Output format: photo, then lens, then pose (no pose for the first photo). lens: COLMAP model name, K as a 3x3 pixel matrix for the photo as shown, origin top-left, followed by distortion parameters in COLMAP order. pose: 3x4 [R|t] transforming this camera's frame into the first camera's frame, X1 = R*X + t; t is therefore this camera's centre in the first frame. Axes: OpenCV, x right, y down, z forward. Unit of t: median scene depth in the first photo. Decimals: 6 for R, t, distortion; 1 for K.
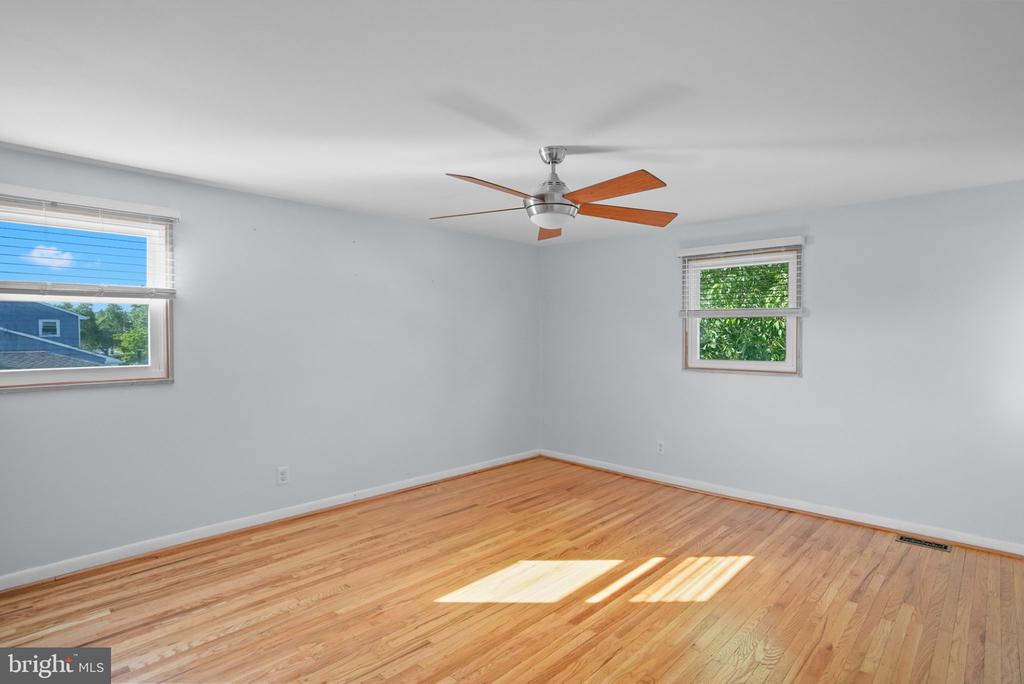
lens RADIAL K [[537.8, 0, 512.4], [0, 537.8, 339.3], [0, 0, 1]] dist [-0.039319, 0.019231]
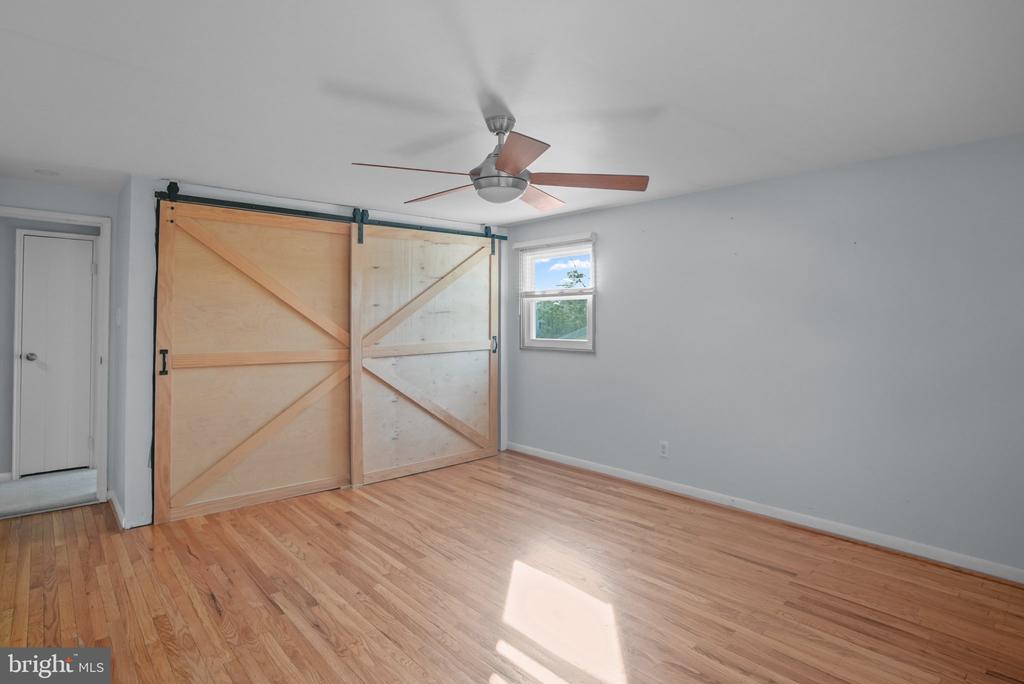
lens RADIAL K [[537.8, 0, 498.9], [0, 537.8, 315.7], [0, 0, 1]] dist [-0.039319, 0.019231]
pose [[-0.087040, -0.007995, -0.996173, 0.737618], [-0.015916, 0.999851, -0.006634, -0.006107], [0.996078, 0.015277, -0.087154, 0.803872]]
